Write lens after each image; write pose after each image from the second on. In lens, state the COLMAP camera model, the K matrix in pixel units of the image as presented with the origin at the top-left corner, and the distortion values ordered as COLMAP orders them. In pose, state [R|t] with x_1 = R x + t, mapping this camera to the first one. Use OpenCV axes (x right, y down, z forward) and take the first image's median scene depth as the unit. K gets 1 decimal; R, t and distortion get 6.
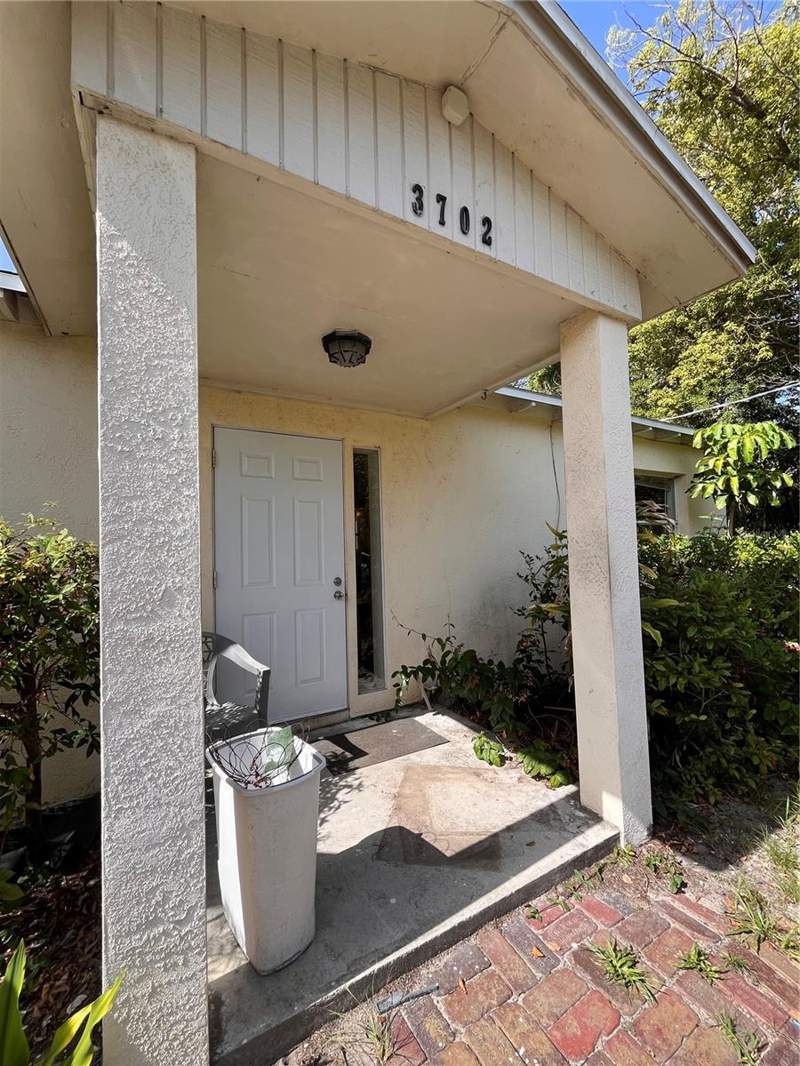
lens RADIAL K [[436.4, 0, 400.0], [0, 436.4, 533.0], [0, 0, 1]] dist [-0.000984, 0.000035]
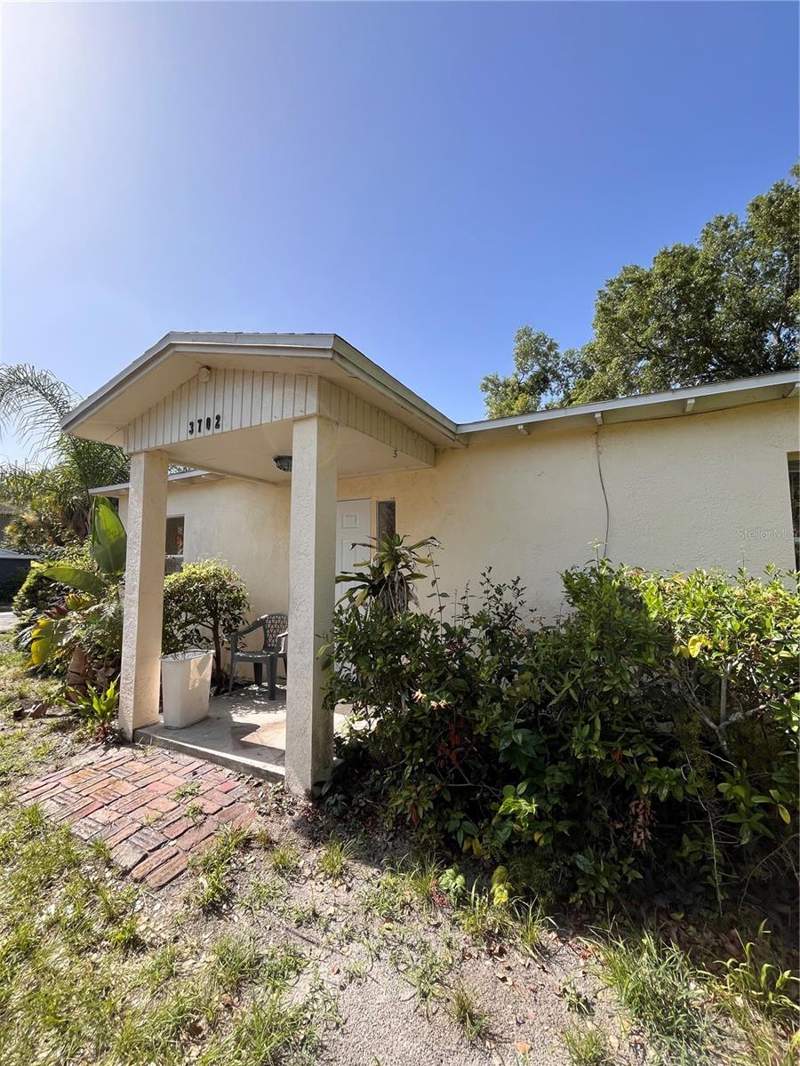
lens RADIAL K [[436.4, 0, 400.0], [0, 436.4, 533.0], [0, 0, 1]] dist [-0.000984, 0.000035]
pose [[0.511355, -0.046386, -0.858117, 2.023493], [0.022617, 0.998923, -0.040520, -0.060156], [0.859072, 0.001312, 0.511854, 0.591454]]
